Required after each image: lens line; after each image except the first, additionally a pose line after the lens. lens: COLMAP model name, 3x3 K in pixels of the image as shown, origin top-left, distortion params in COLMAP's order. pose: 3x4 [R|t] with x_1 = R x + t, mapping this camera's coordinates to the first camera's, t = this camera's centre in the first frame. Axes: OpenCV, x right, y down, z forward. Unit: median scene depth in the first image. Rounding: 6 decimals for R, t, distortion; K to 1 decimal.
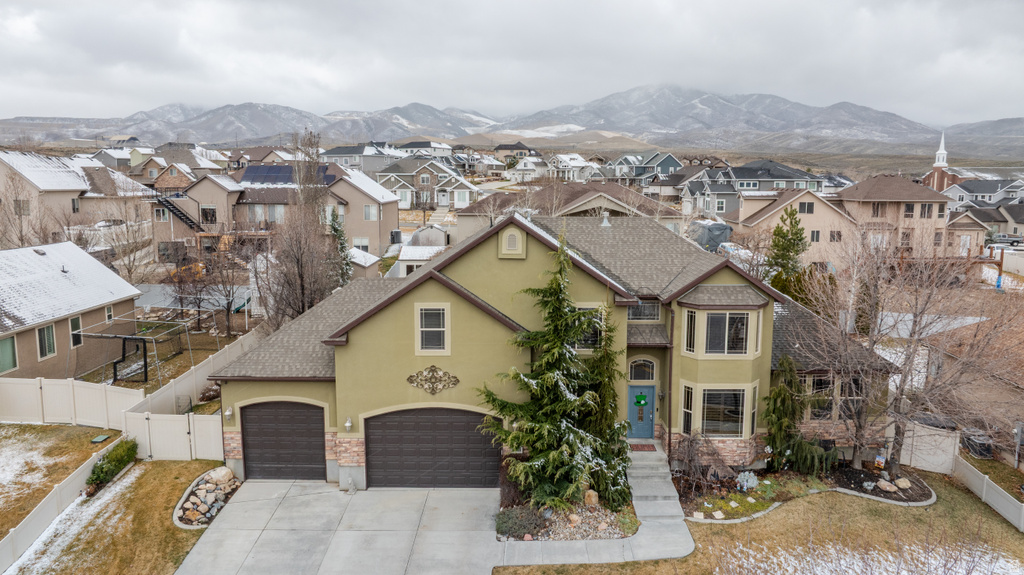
lens RADIAL K [[721.3, 0, 518.8], [0, 721.3, 286.4], [0, 0, 1]] dist [-0.033870, 0.039769]
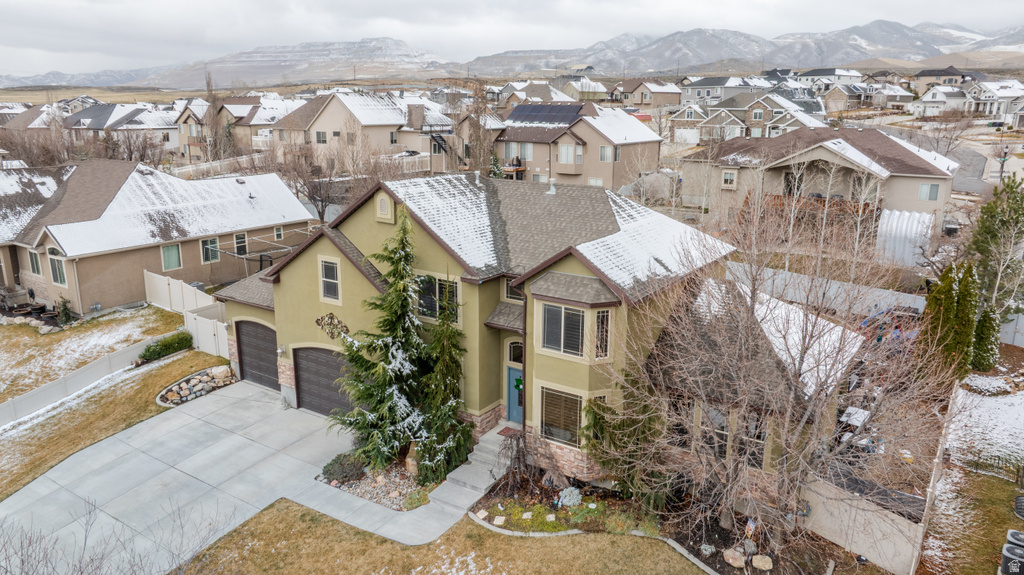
lens RADIAL K [[721.3, 0, 519.0], [0, 721.3, 283.5], [0, 0, 1]] dist [-0.033870, 0.039769]
pose [[0.833669, 0.135814, -0.535305, 0.568122], [-0.084917, 0.989287, 0.118748, -0.072475], [0.545698, -0.053540, 0.836270, 0.192262]]
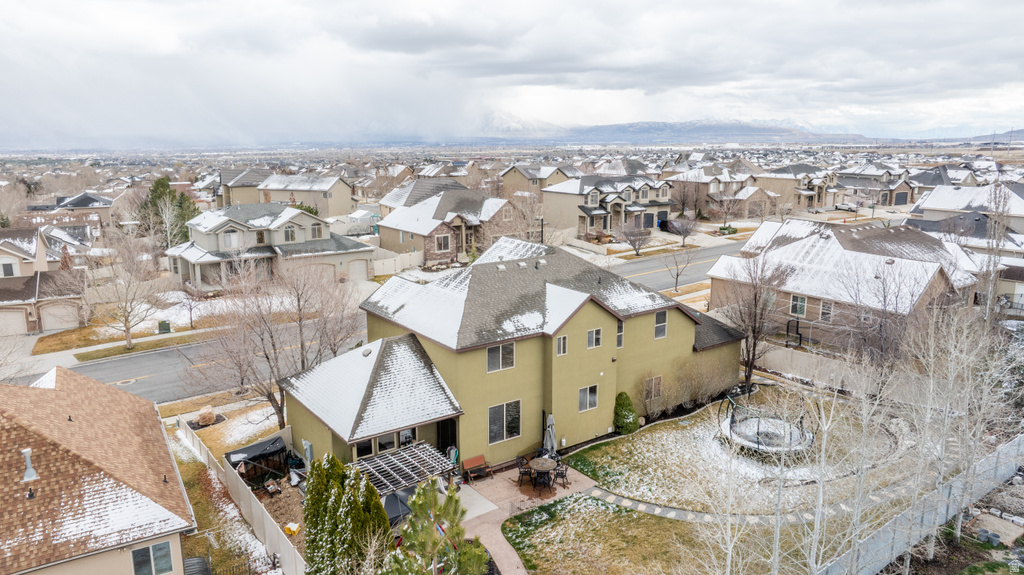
lens RADIAL K [[721.3, 0, 516.3], [0, 721.3, 288.4], [0, 0, 1]] dist [-0.033870, 0.039769]
pose [[-0.812744, 0.118808, -0.570378, 0.781471], [-0.087325, 0.943088, 0.320874, -0.431154], [0.576039, 0.310597, -0.756114, 1.891854]]
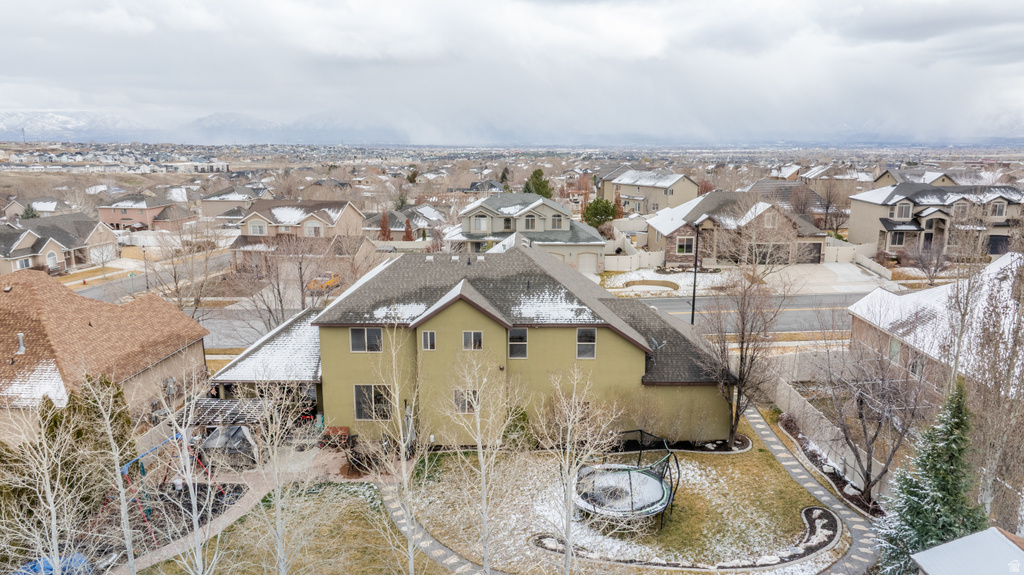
lens RADIAL K [[721.3, 0, 511.4], [0, 721.3, 297.3], [0, 0, 1]] dist [-0.033870, 0.039769]
pose [[-0.999740, -0.009832, 0.020564, -0.023848], [-0.001696, 0.931754, 0.363086, -0.459155], [-0.022730, 0.362957, -0.931529, 2.113547]]
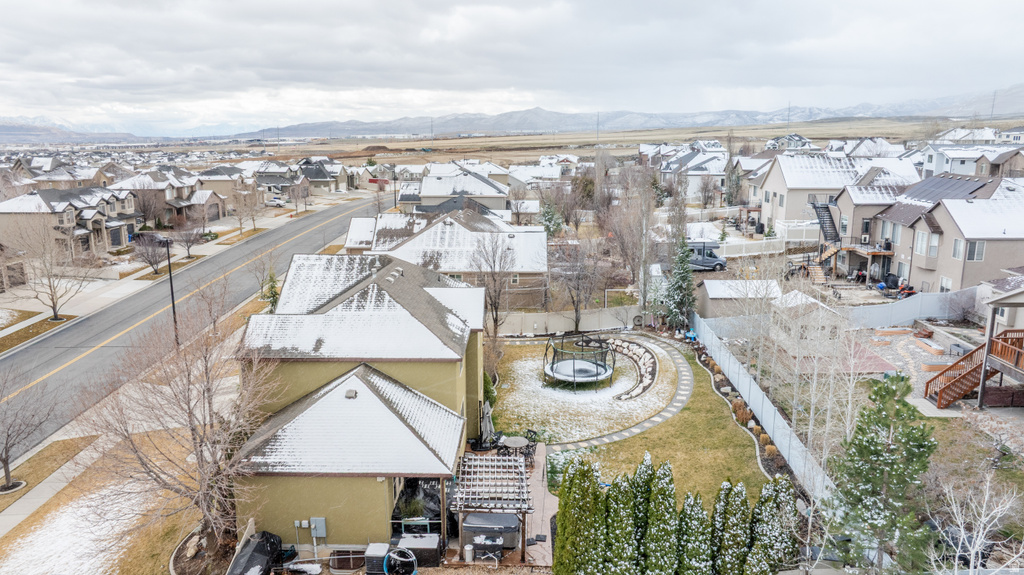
lens RADIAL K [[721.3, 0, 511.8], [0, 721.3, 281.1], [0, 0, 1]] dist [-0.033870, 0.039769]
pose [[-0.021970, 0.200399, -0.979468, 1.255568], [-0.142154, 0.969124, 0.201472, -0.346066], [0.989601, 0.143662, 0.007196, 1.173458]]
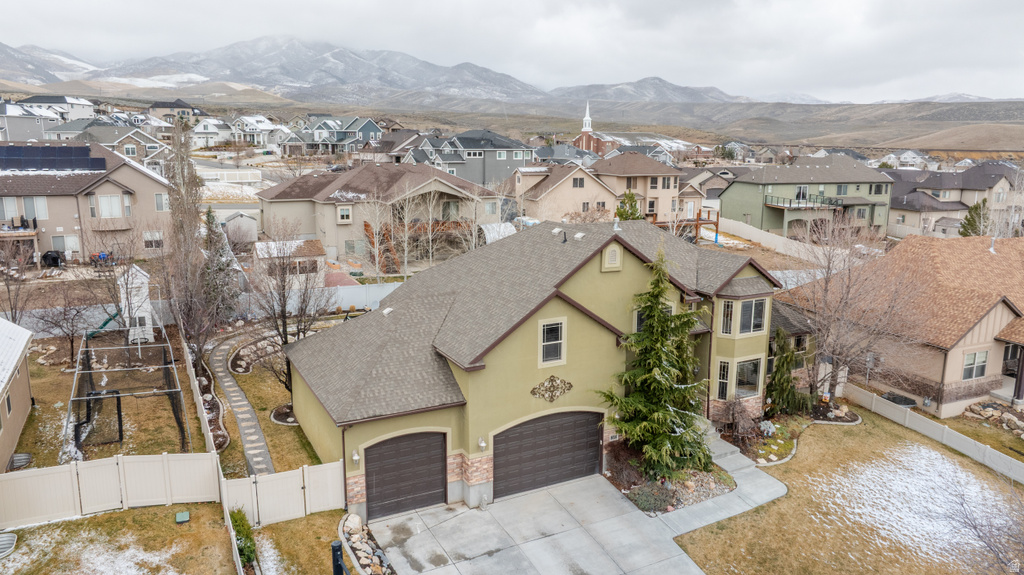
lens RADIAL K [[721.3, 0, 519.0], [0, 721.3, 281.3], [0, 0, 1]] dist [-0.033870, 0.039769]
pose [[0.883256, -0.087377, 0.460679, -0.522653], [0.062834, 0.995679, 0.068379, -0.086883], [-0.464663, -0.031450, 0.884929, 0.059166]]
